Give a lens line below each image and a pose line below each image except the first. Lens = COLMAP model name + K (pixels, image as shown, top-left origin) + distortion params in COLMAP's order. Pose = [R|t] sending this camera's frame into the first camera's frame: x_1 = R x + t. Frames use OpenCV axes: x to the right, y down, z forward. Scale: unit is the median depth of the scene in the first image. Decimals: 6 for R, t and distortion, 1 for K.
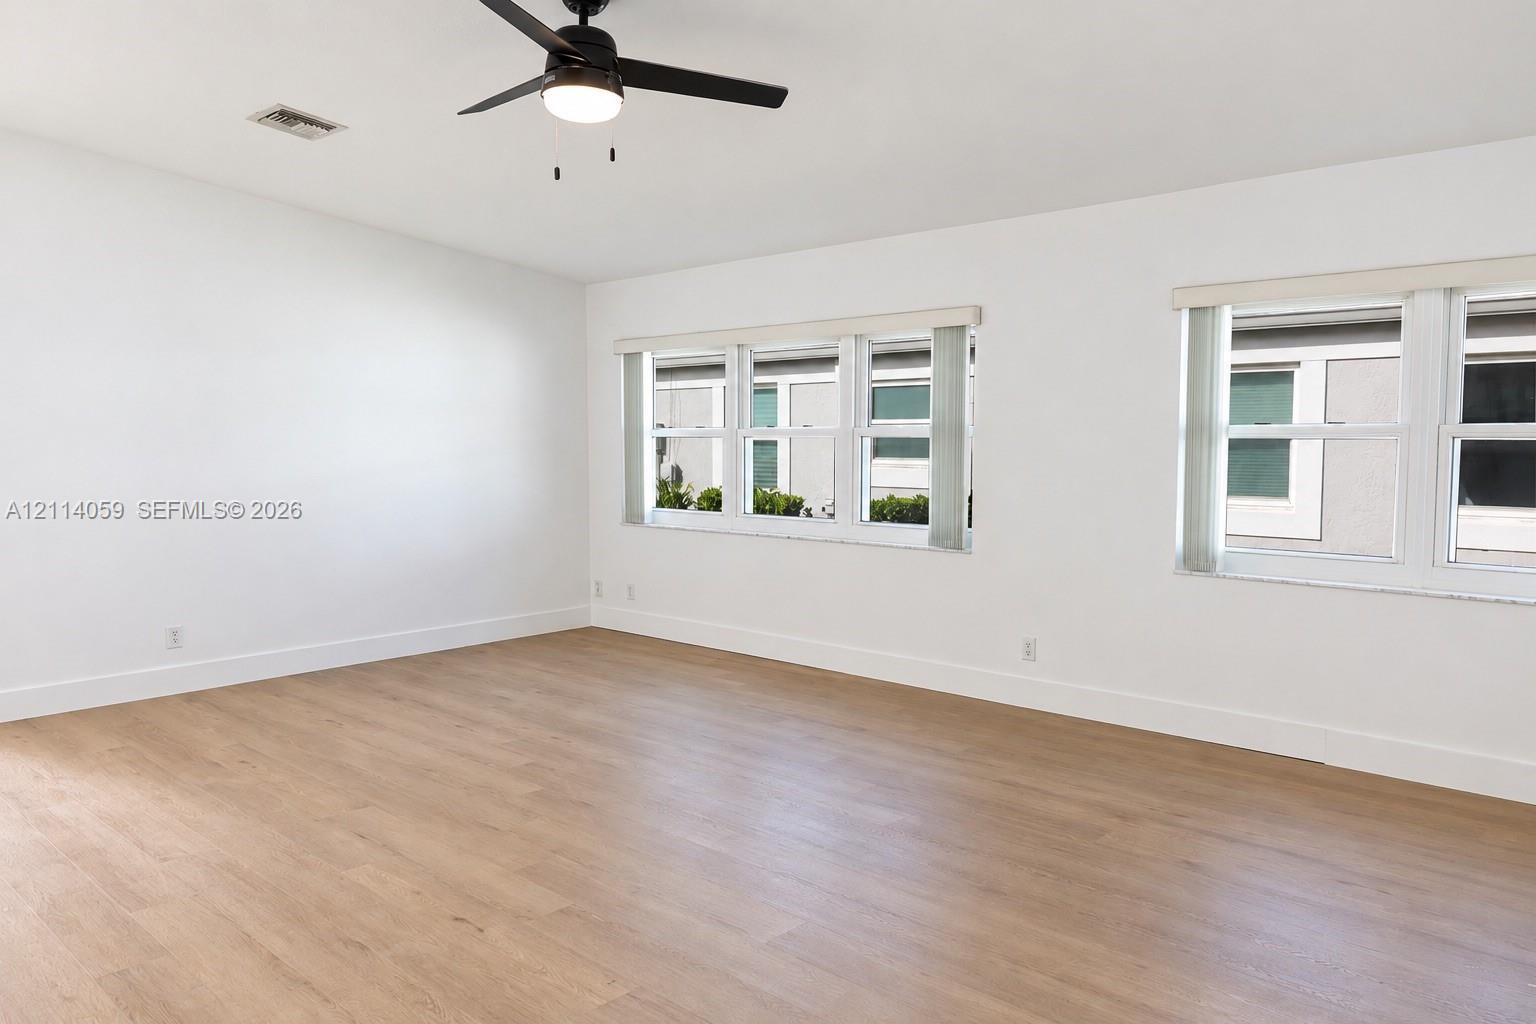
lens RADIAL K [[1093.9, 0, 767.7], [0, 1093.9, 487.5], [0, 0, 1]] dist [0.087719, 0.001354]
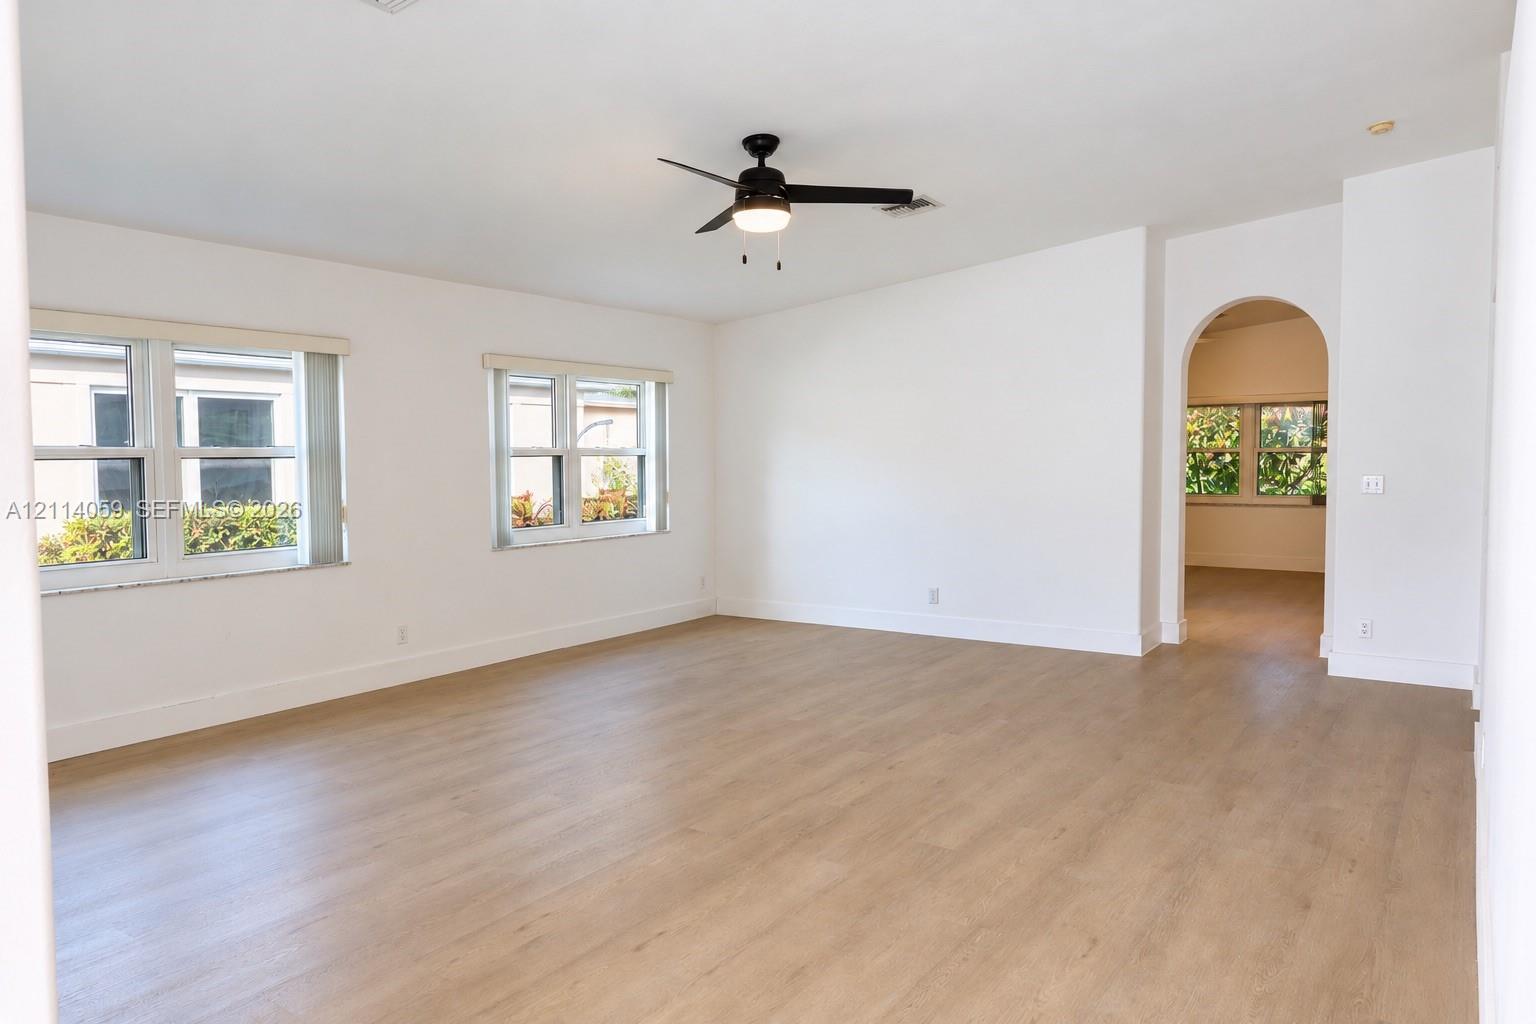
lens RADIAL K [[1070.0, 0, 768.0], [0, 1070.0, 512.0], [0, 0, 1]] dist [0.000397, 0.002931]
pose [[-0.162069, -0.056570, 0.985157, -1.061884], [0.038345, 0.997240, 0.063572, -0.048009], [-0.986034, 0.048079, -0.159452, 0.866452]]
